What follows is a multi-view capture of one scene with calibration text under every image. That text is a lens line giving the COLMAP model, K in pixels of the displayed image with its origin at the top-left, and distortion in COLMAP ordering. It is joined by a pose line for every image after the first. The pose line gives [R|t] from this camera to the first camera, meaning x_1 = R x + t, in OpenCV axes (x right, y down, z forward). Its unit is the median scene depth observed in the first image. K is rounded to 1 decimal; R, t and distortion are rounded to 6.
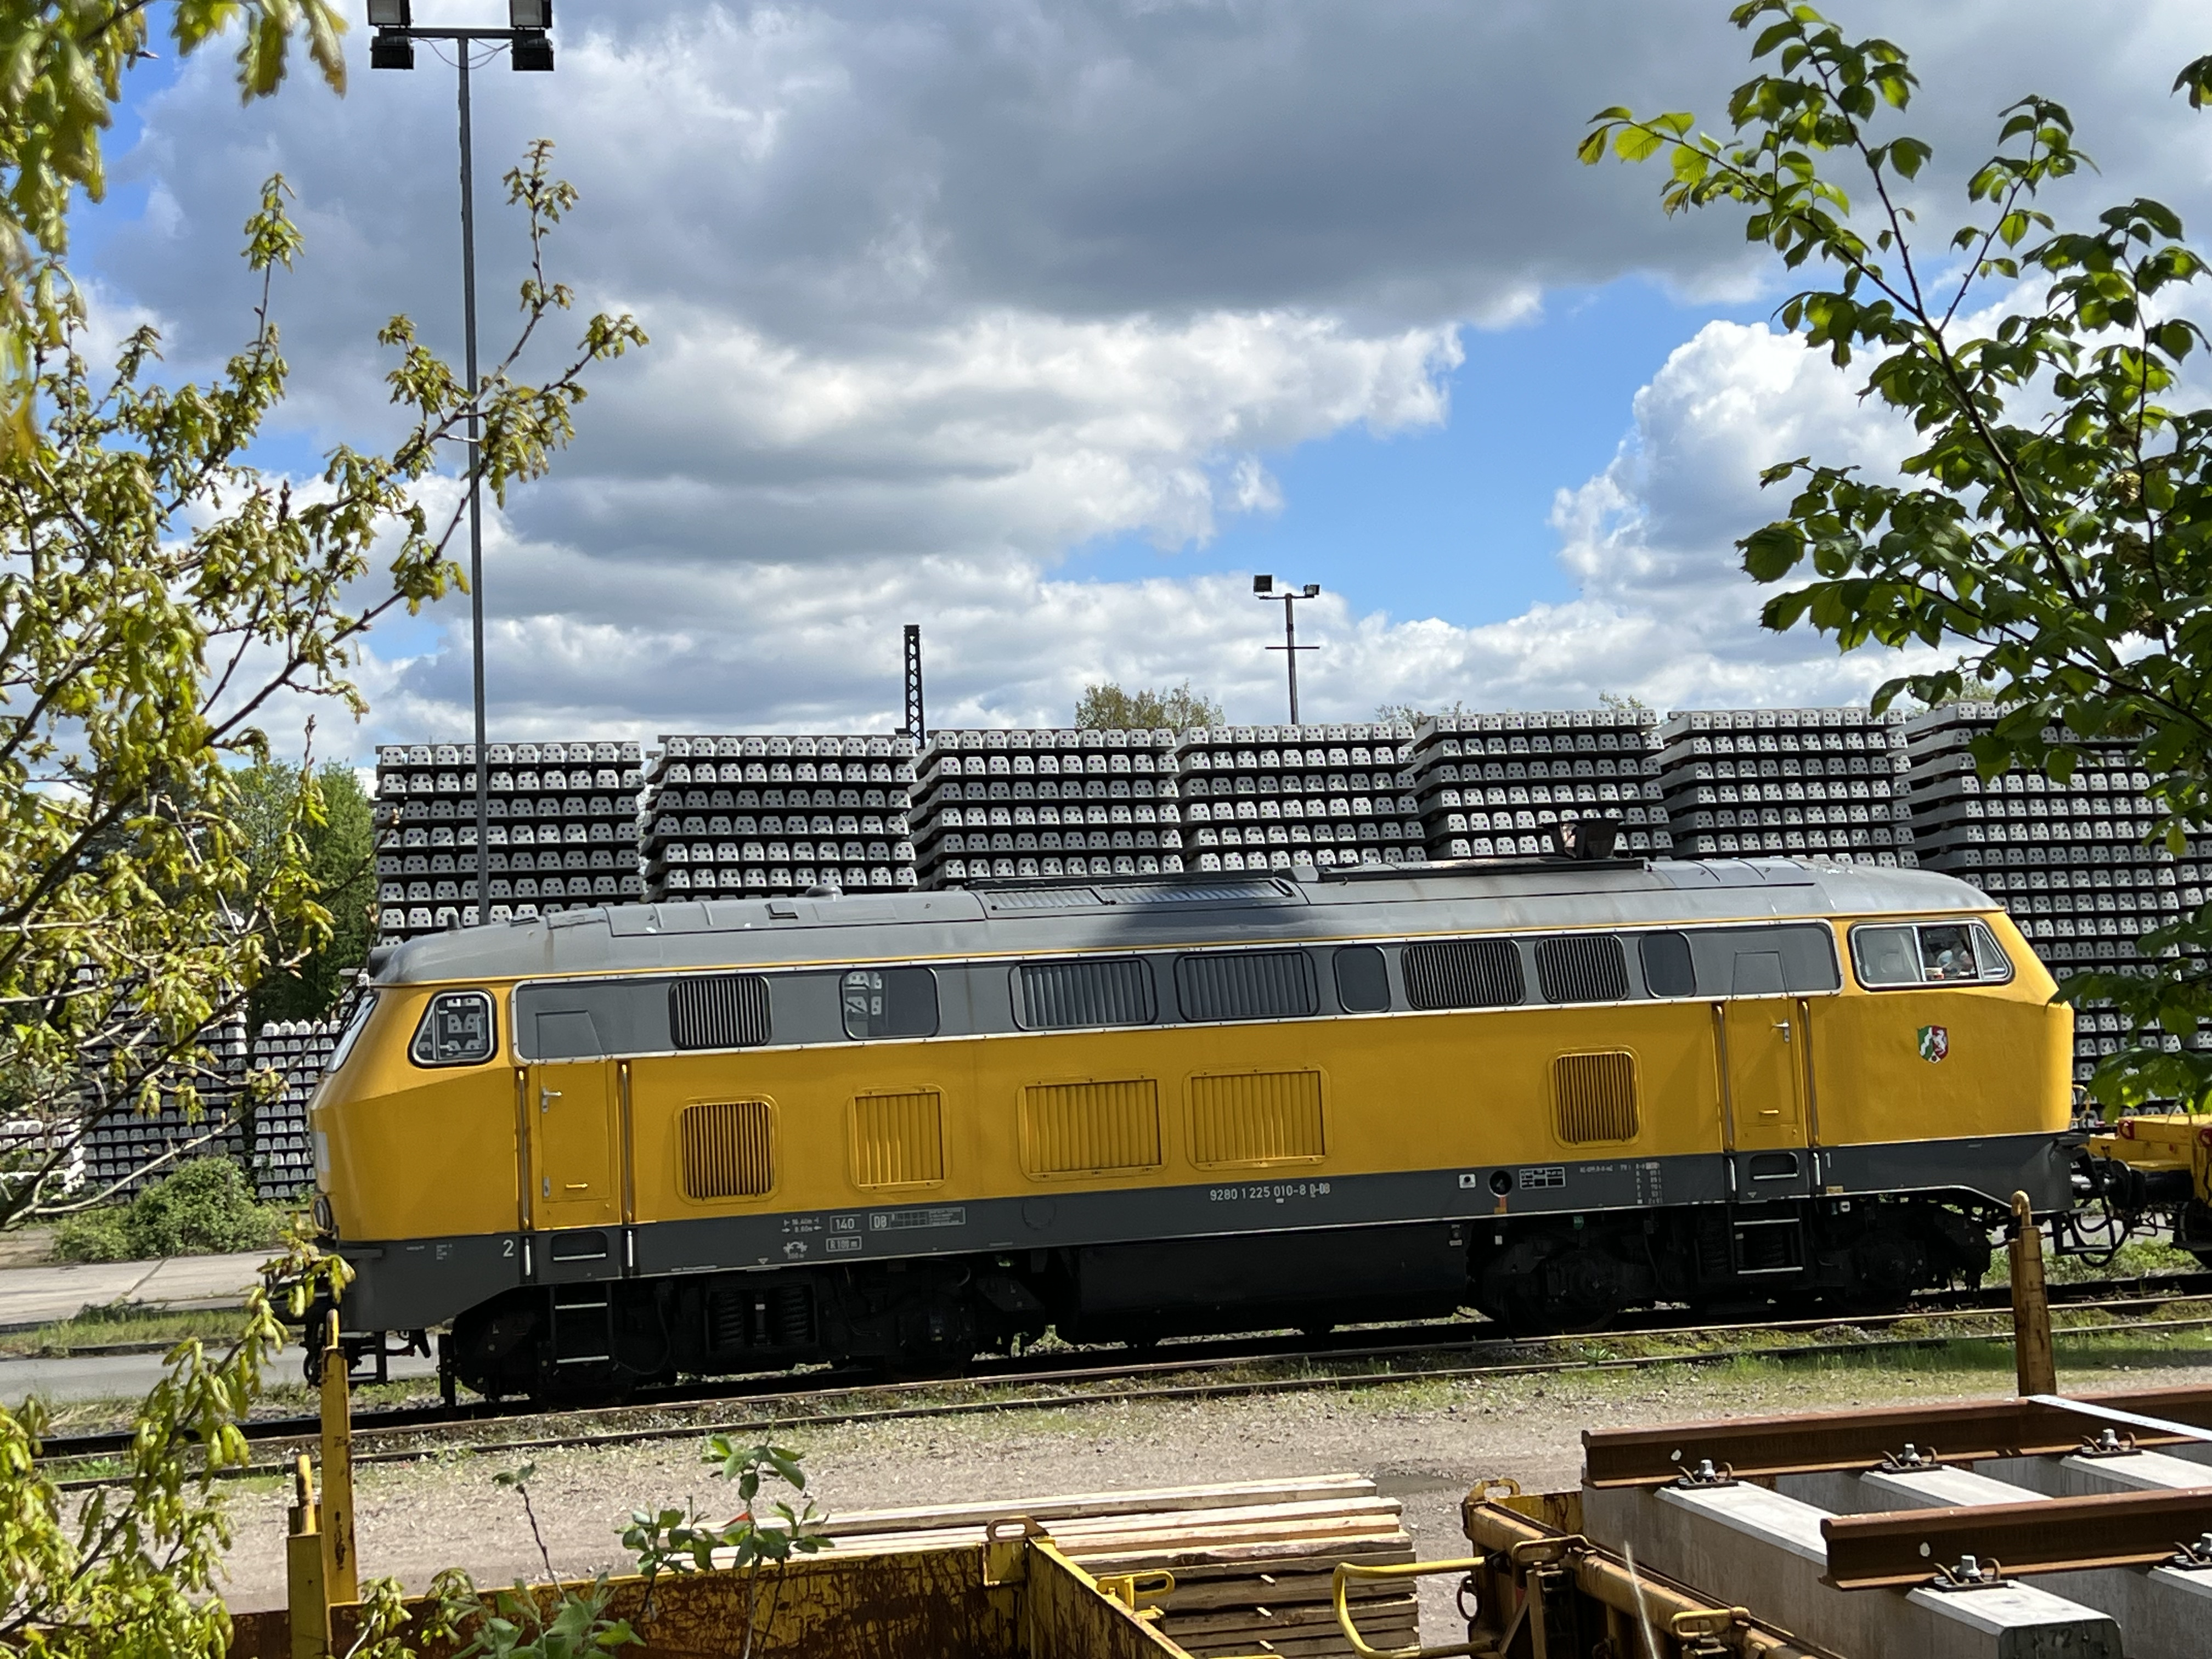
lens RADIAL K [[3123.8, 0, 1071.1], [0, 3123.8, 802.5], [0, 0, 1]] dist [0.206727, -0.406318]
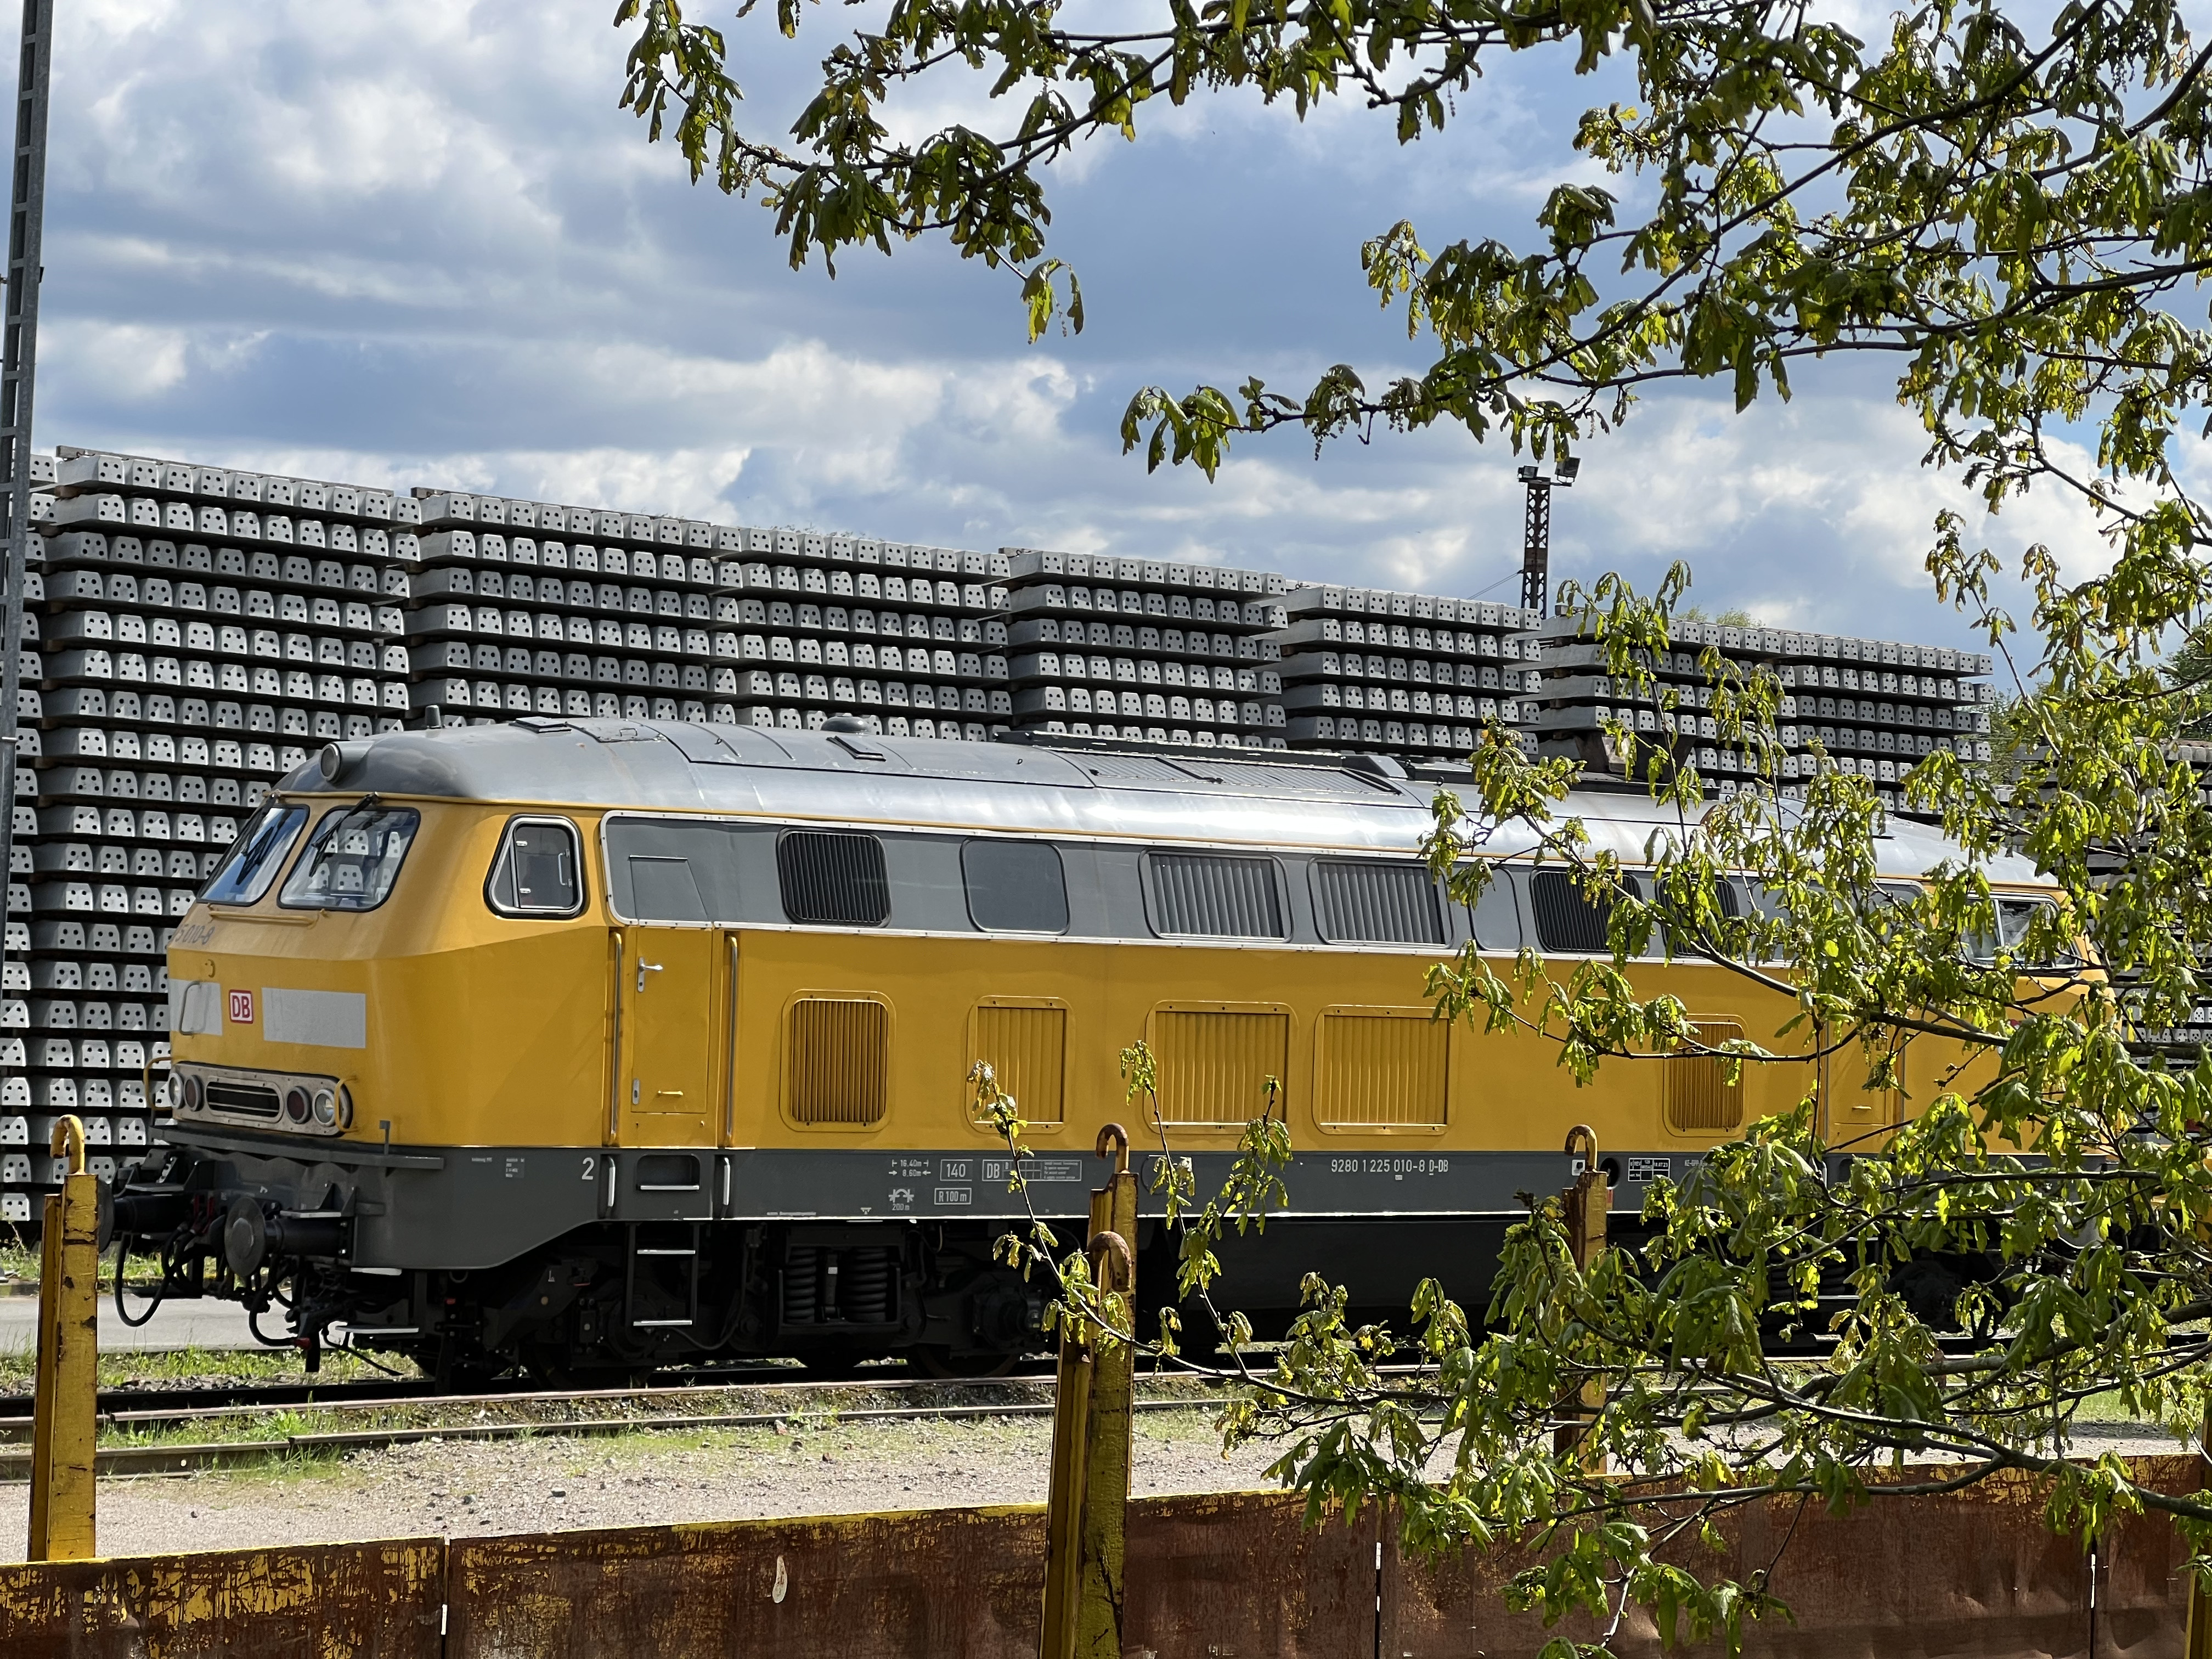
lens RADIAL K [[4952.2, 0, 1069.4], [0, 4952.2, 830.2], [0, 0, 1]] dist [-0.103060, 3.195631]
pose [[0.900539, 0.094112, 0.424468, -0.388756], [-0.109443, 0.993923, 0.011821, 0.024749], [-0.420776, -0.057101, 0.905366, -0.060678]]
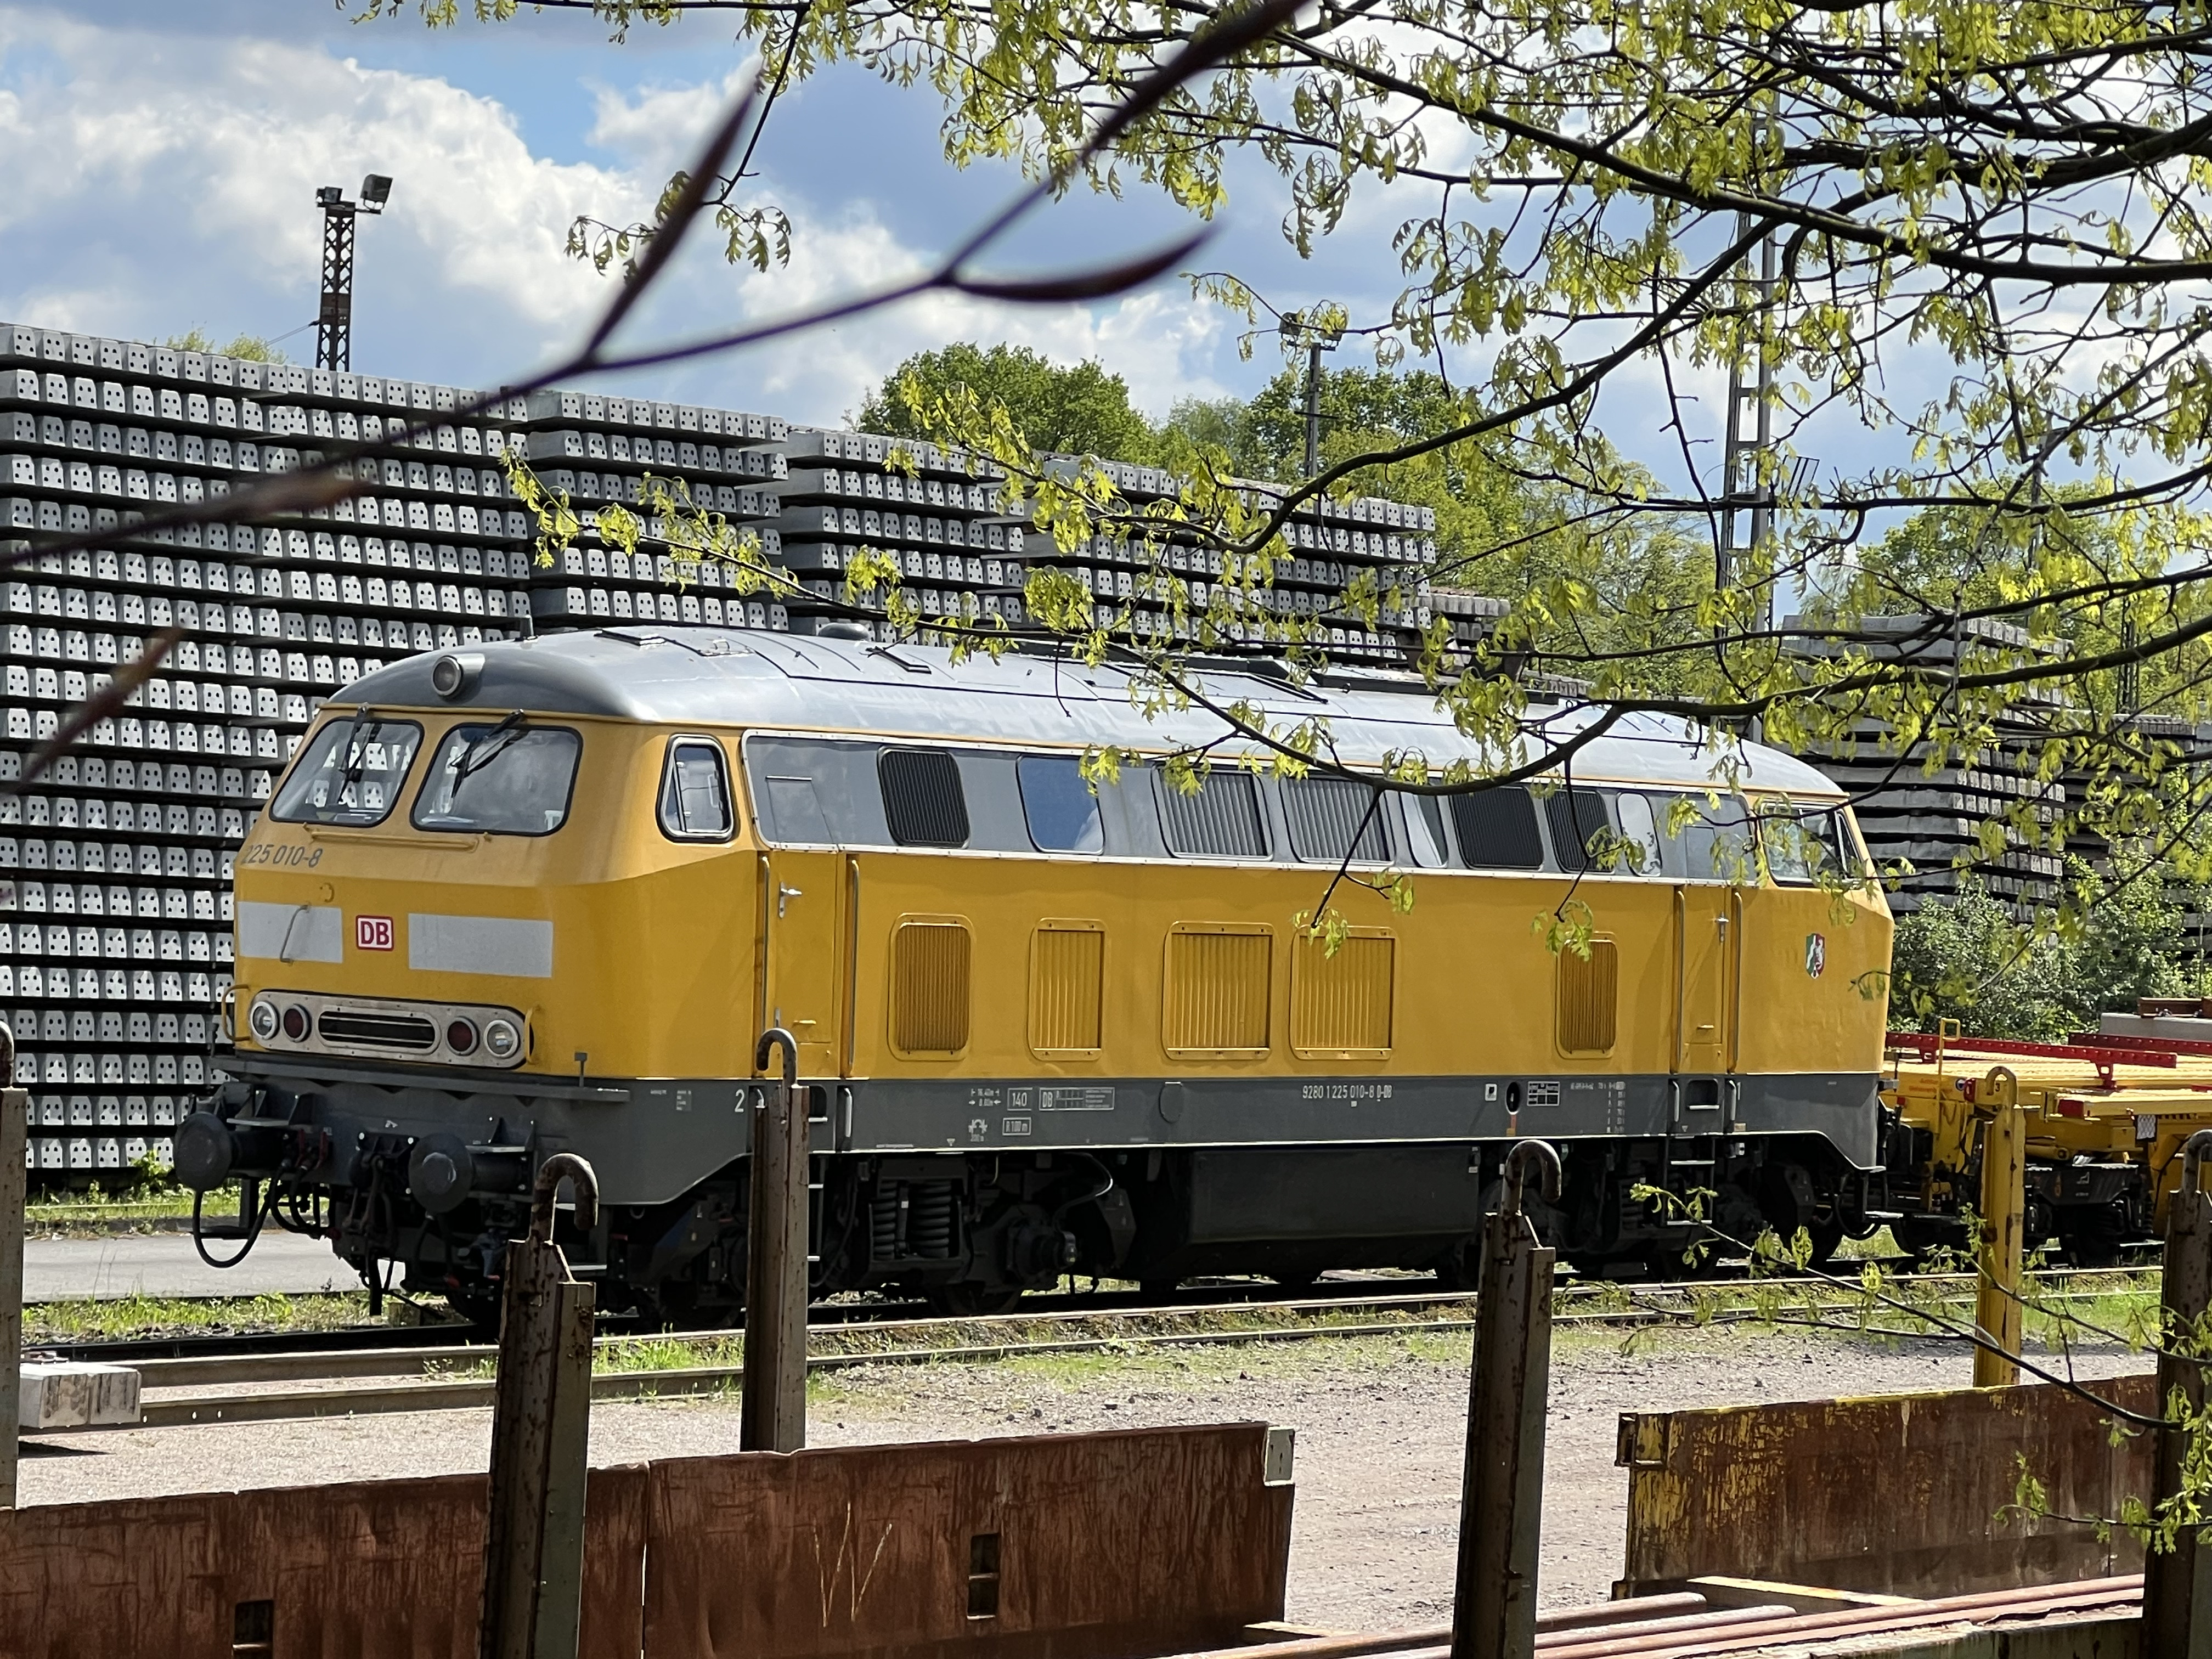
lens RADIAL K [[7068.4, 0, 1066.3], [0, 7068.4, 717.2], [0, 0, 1]] dist [-0.186289, 4.913280]
pose [[0.744788, 0.094169, 0.660624, -0.803140], [-0.119006, 0.992866, -0.007361, 0.039270], [-0.656604, -0.073136, 0.750681, -0.164381]]
